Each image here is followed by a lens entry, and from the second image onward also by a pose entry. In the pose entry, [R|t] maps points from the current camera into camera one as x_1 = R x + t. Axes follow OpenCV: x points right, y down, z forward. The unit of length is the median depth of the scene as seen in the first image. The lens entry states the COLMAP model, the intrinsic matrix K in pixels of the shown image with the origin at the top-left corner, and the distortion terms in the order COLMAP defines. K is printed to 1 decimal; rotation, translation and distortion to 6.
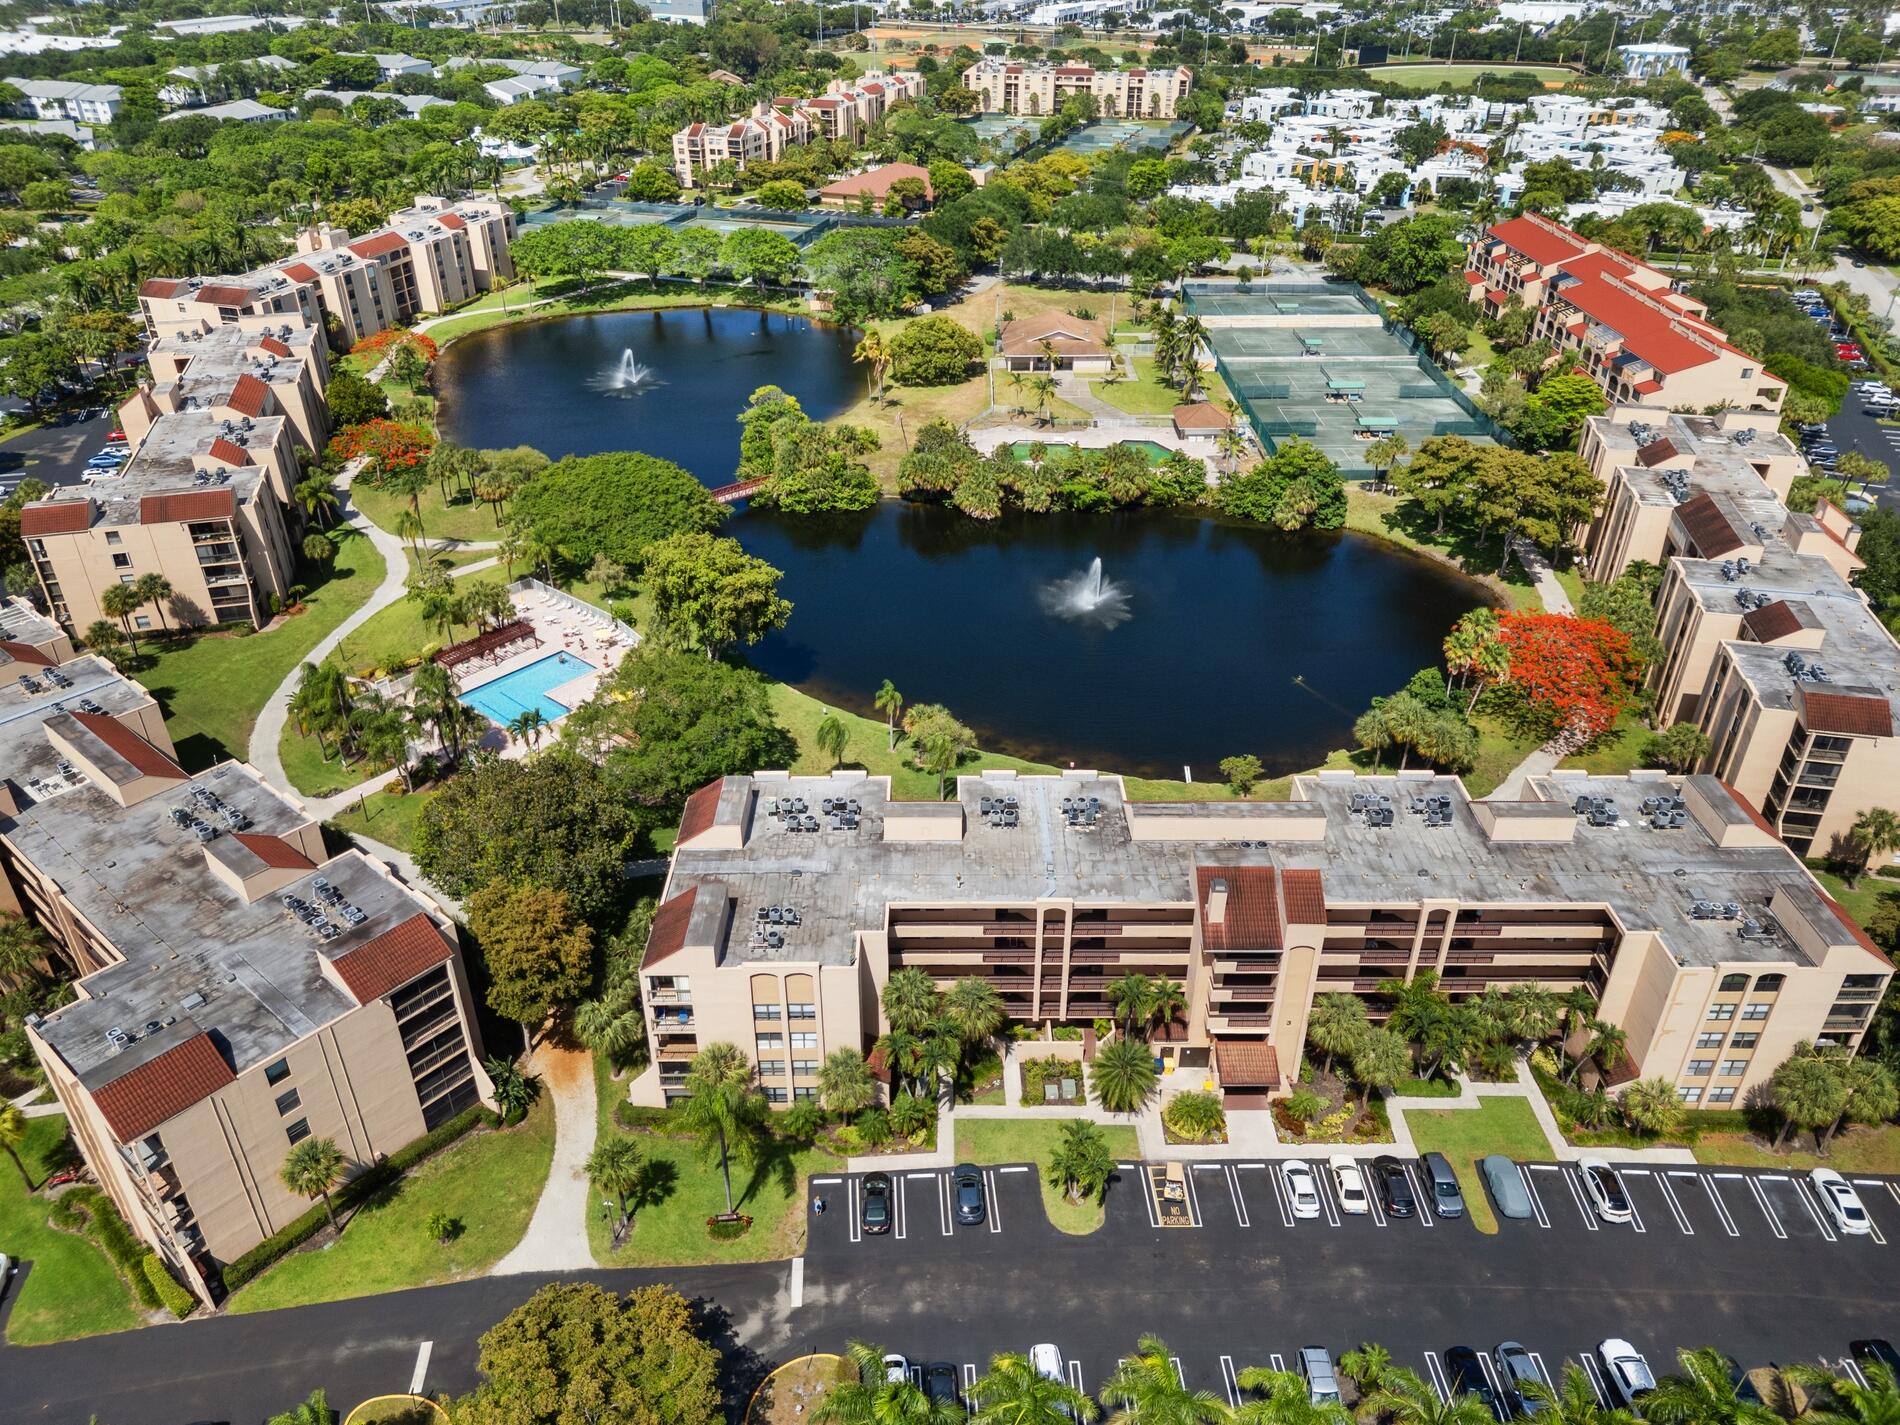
lens RADIAL K [[1360.0, 0, 950.0], [0, 1360.0, 712.5], [0, 0, 1]] dist [0.050030, -0.007871]
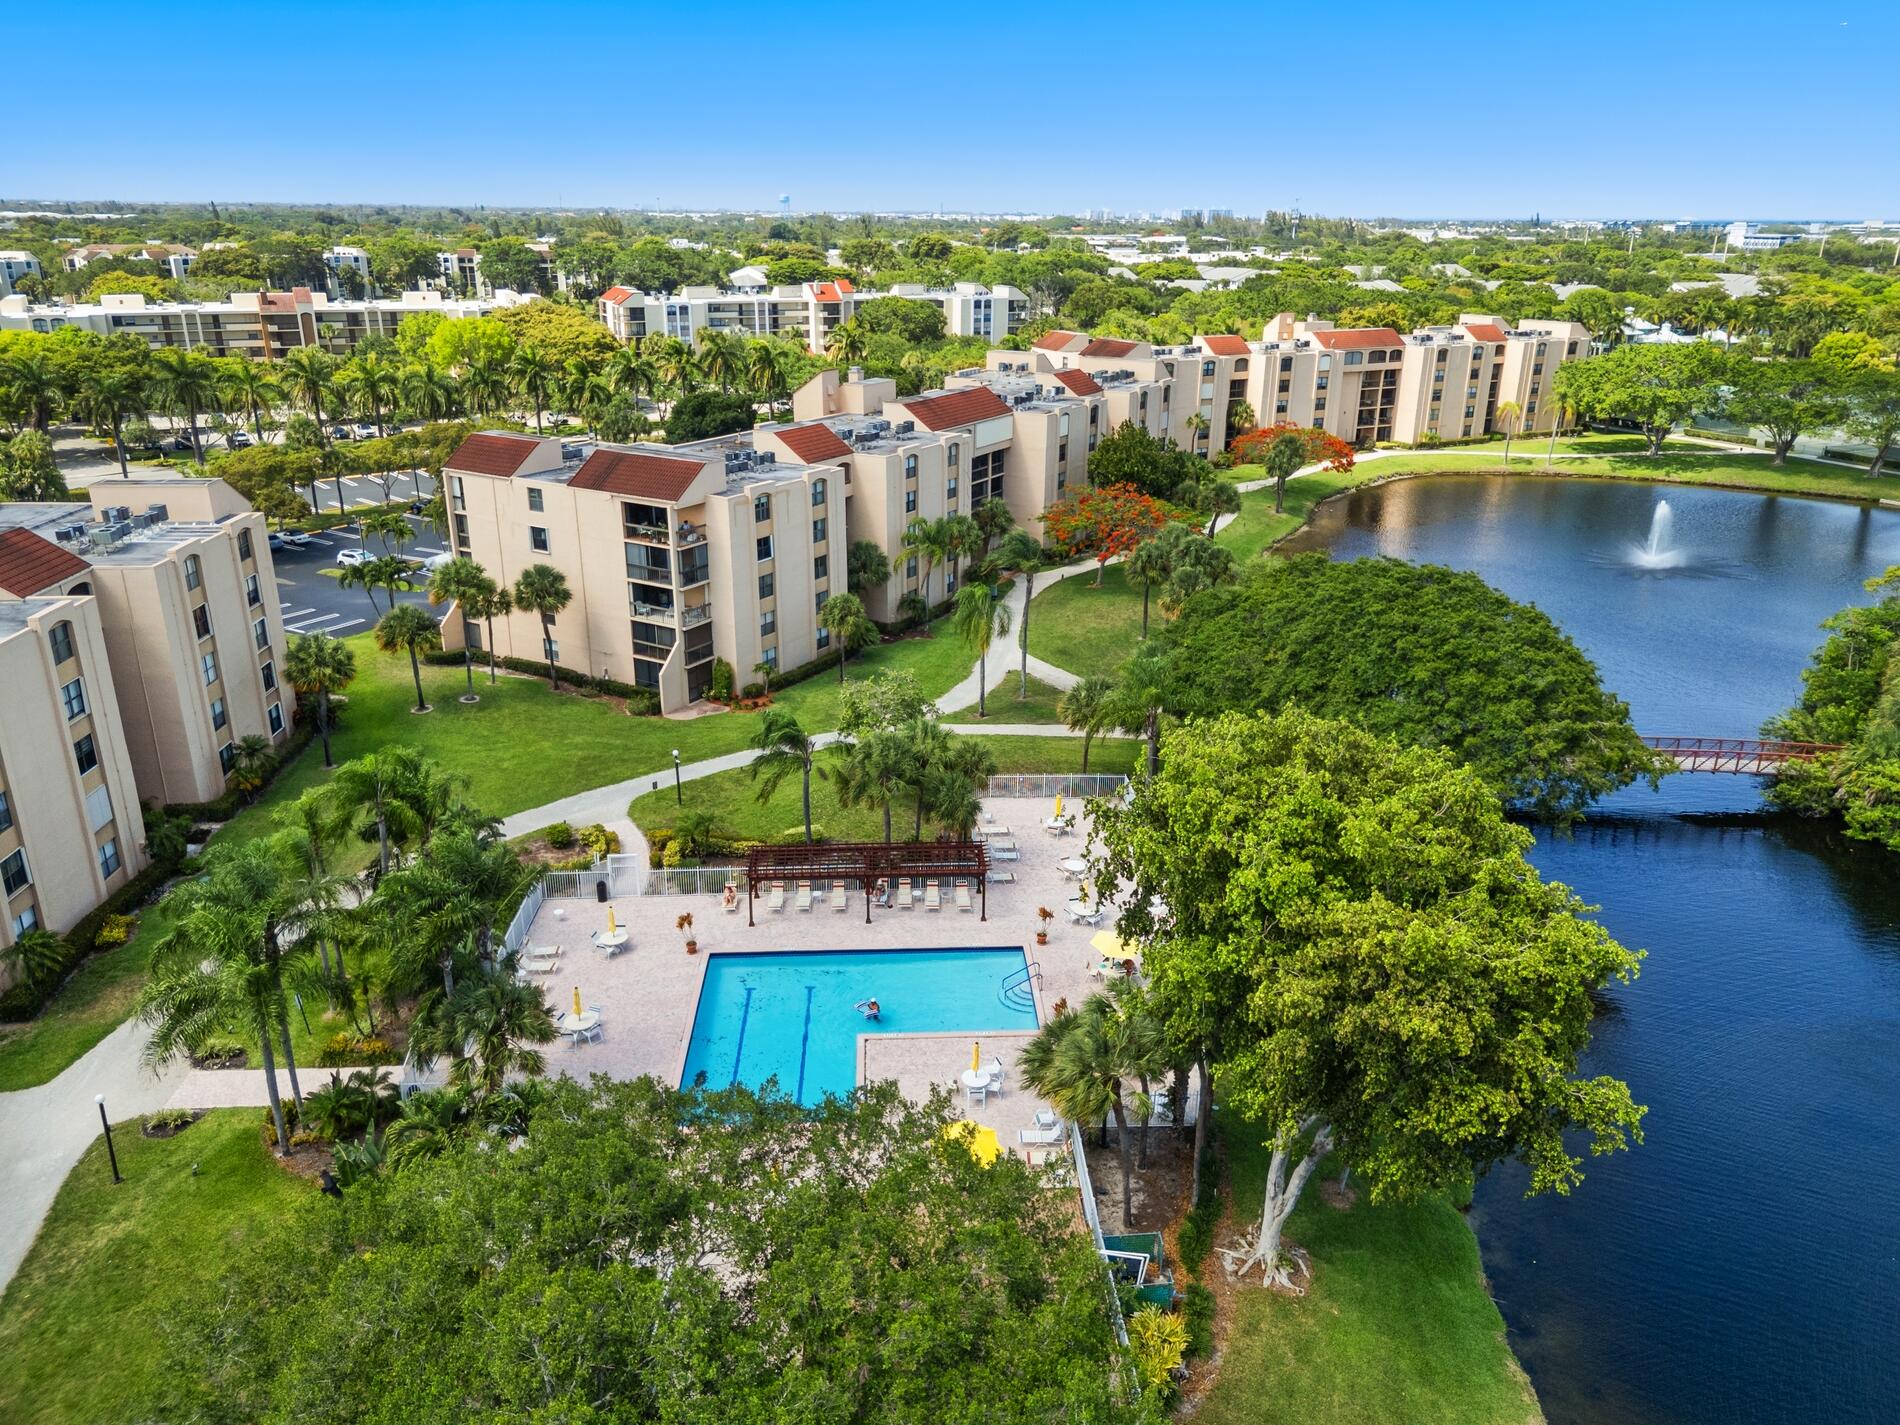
lens RADIAL K [[1360.0, 0, 950.0], [0, 1360.0, 712.5], [0, 0, 1]] dist [0.050030, -0.007871]
pose [[0.688419, 0.256560, -0.678422, -0.032279], [-0.385982, 0.921495, -0.043186, -0.052089], [0.614082, 0.291588, 0.733402, 0.431729]]
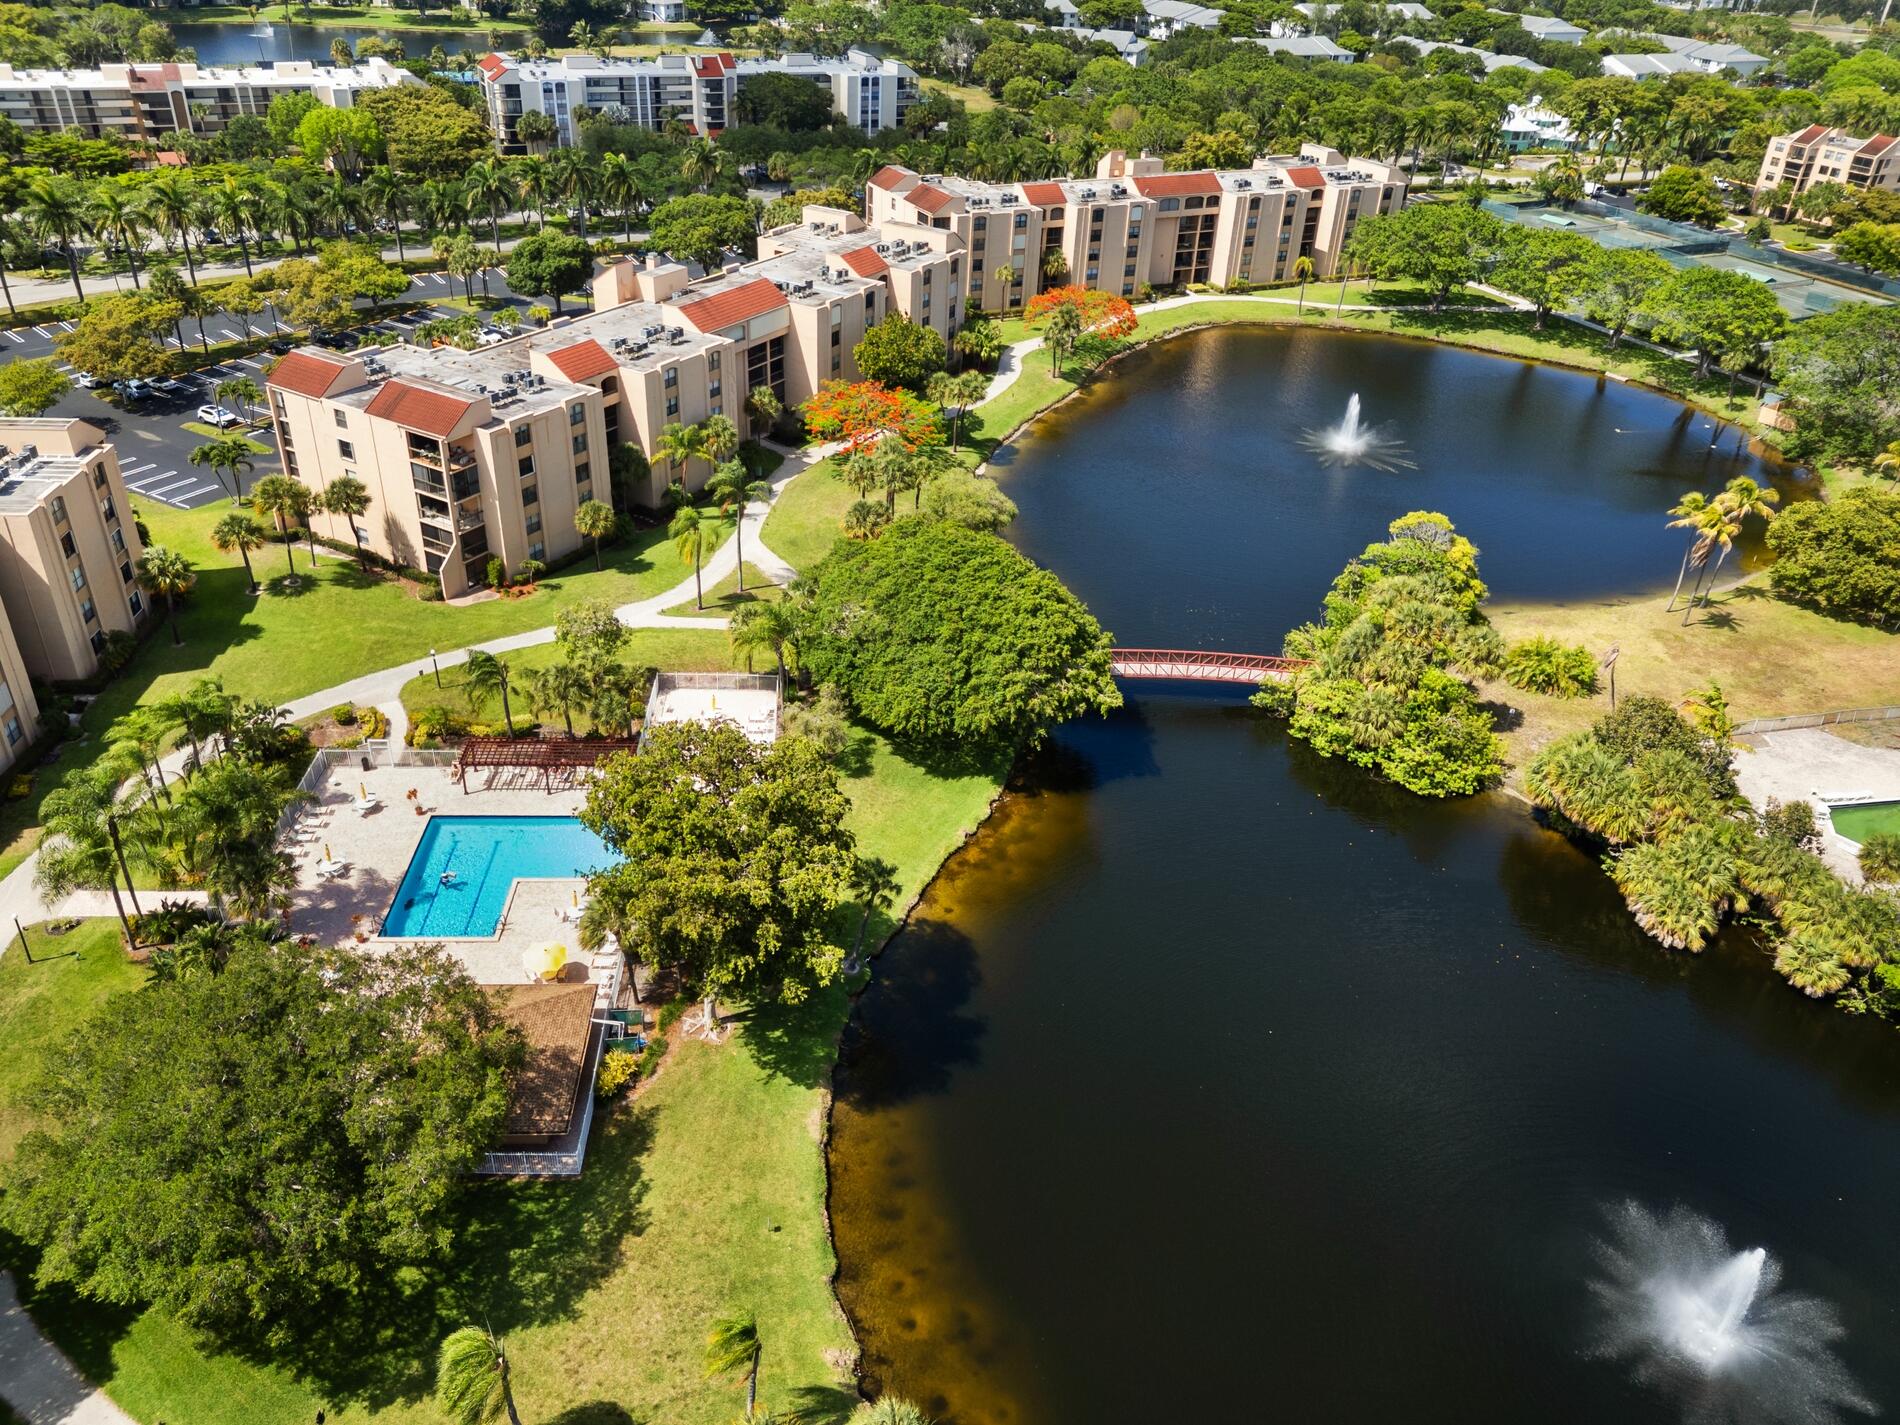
lens RADIAL K [[1421.3, 0, 950.0], [0, 1421.3, 712.5], [0, 0, 1]] dist [0.035293, -0.013955]
pose [[0.688439, 0.403830, -0.602473, 0.092001], [-0.415594, 0.900408, 0.128637, -0.135405], [0.594419, 0.161825, 0.787705, 0.378310]]
